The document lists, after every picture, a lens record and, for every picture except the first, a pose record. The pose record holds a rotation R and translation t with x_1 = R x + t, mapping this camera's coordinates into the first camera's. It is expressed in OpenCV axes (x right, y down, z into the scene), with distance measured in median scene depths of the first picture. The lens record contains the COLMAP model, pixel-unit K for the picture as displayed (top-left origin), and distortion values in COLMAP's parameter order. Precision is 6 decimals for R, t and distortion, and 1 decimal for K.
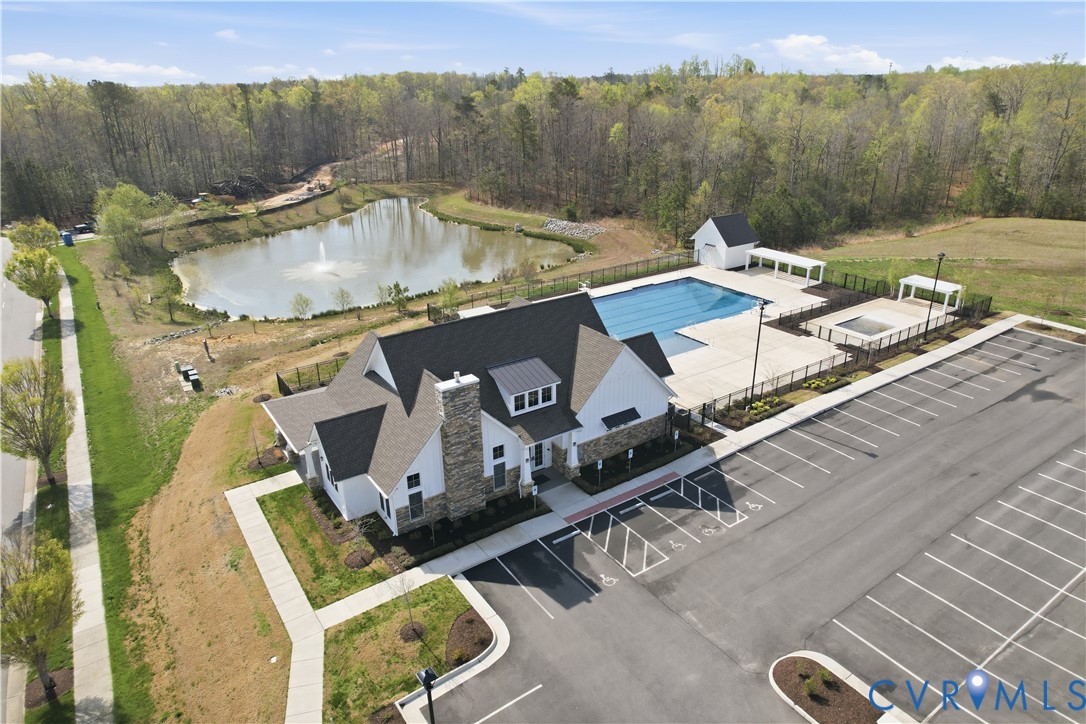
lens RADIAL K [[685.6, 0, 543.3], [0, 685.6, 360.5], [0, 0, 1]] dist [-0.018885, 0.000028]
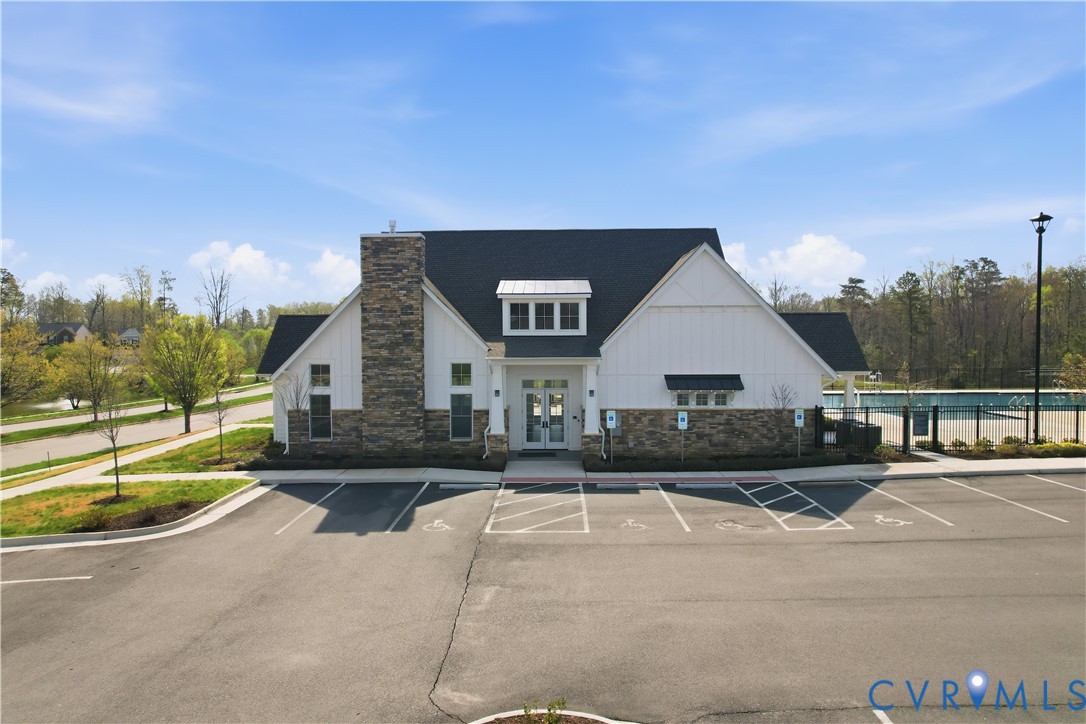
lens RADIAL K [[685.6, 0, 544.6], [0, 685.6, 362.3], [0, 0, 1]] dist [-0.018885, 0.000028]
pose [[0.819736, 0.029723, -0.571970, 0.386915], [-0.221224, 0.937581, -0.268331, 0.292765], [0.528293, 0.346494, 0.775144, 0.561291]]
